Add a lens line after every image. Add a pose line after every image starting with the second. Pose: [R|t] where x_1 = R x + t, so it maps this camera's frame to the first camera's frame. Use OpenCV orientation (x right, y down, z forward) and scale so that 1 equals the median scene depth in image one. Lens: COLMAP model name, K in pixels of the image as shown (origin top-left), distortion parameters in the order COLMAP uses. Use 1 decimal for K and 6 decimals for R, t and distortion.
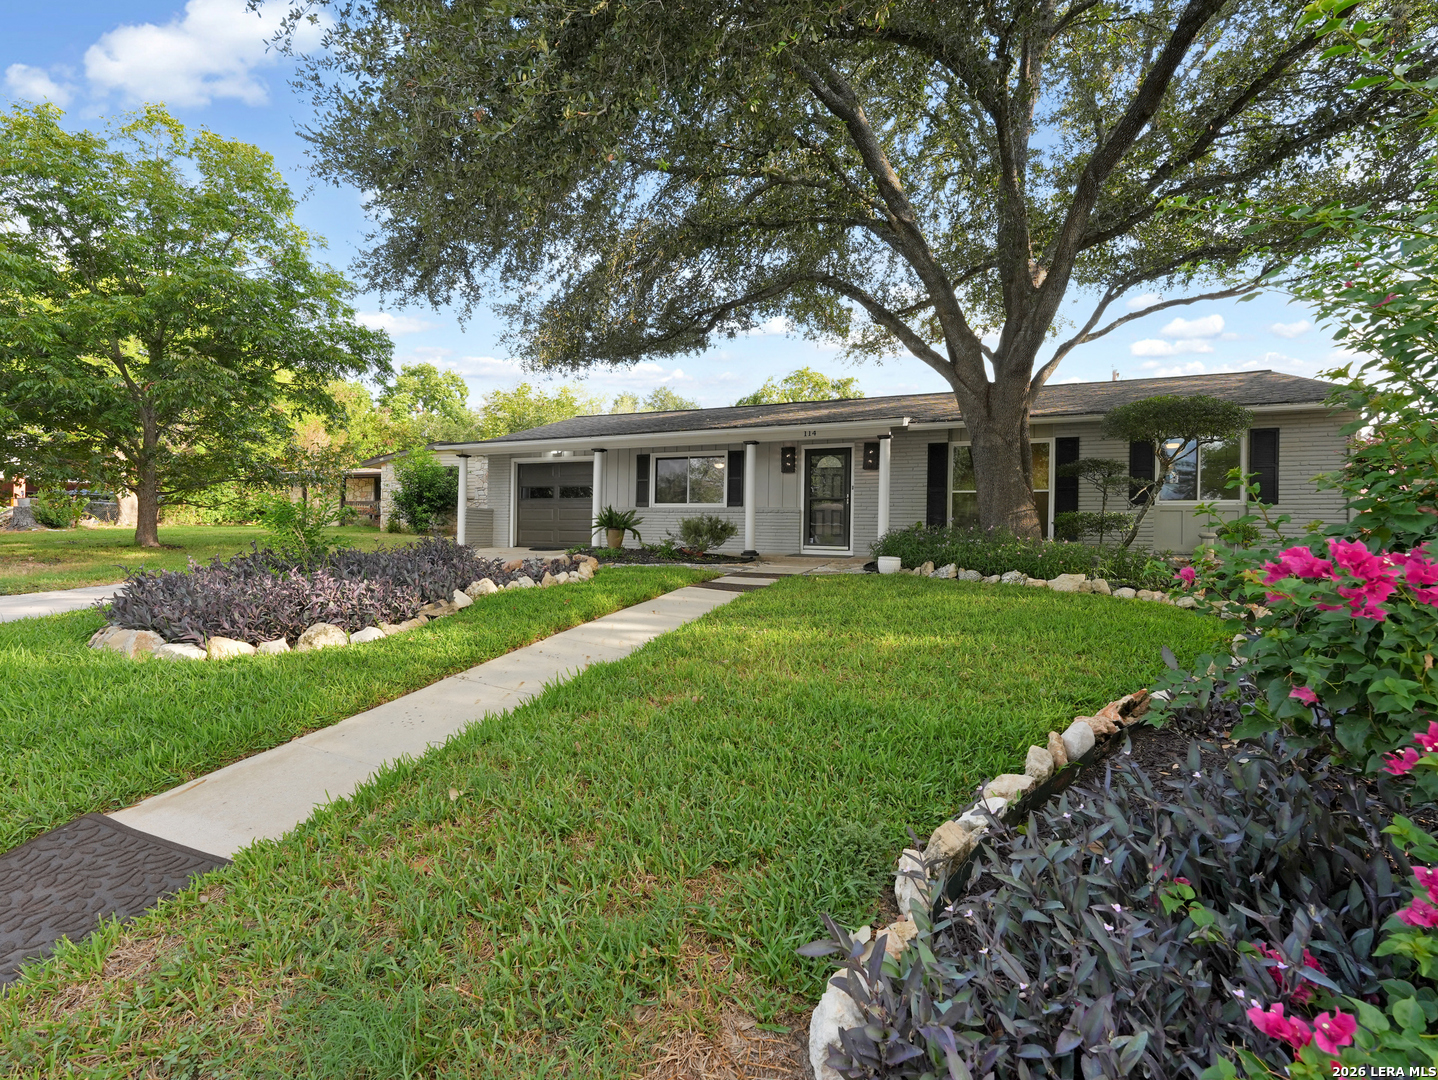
lens RADIAL K [[642.5, 0, 714.5], [0, 642.5, 536.1], [0, 0, 1]] dist [0.027352, -0.009537]
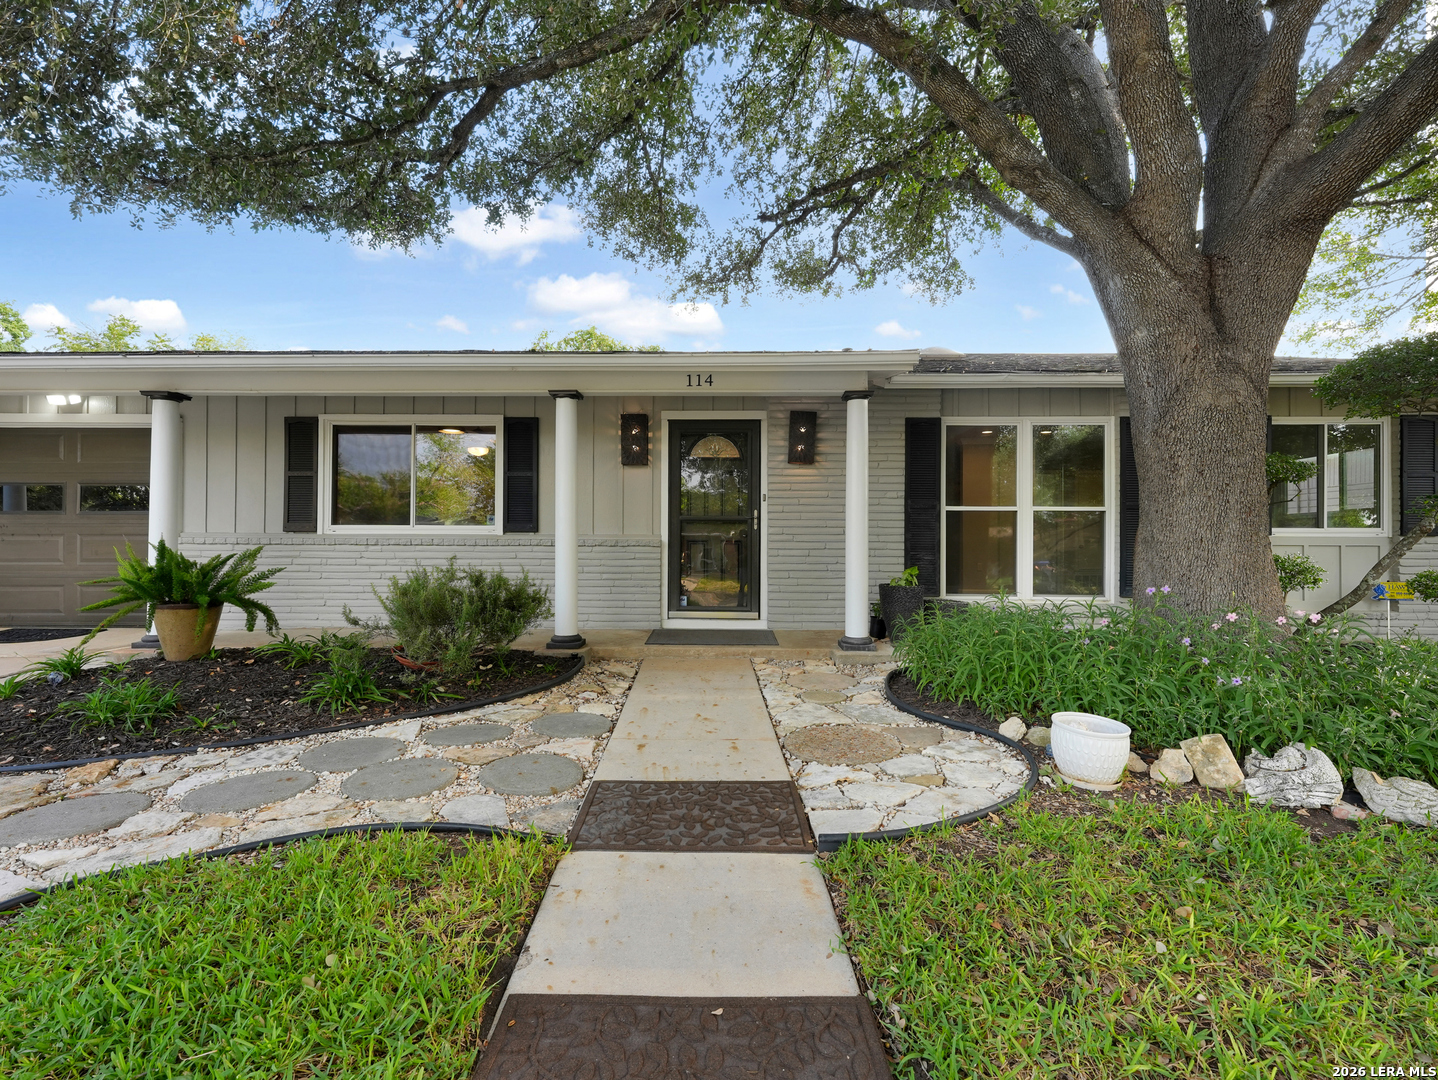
lens RADIAL K [[642.5, 0, 714.5], [0, 642.5, 536.1], [0, 0, 1]] dist [0.027352, -0.009537]
pose [[0.923653, -0.012228, 0.383035, -0.019933], [0.013218, 0.999913, 0.000049, -0.043072], [-0.383002, 0.005018, 0.923734, 0.517043]]
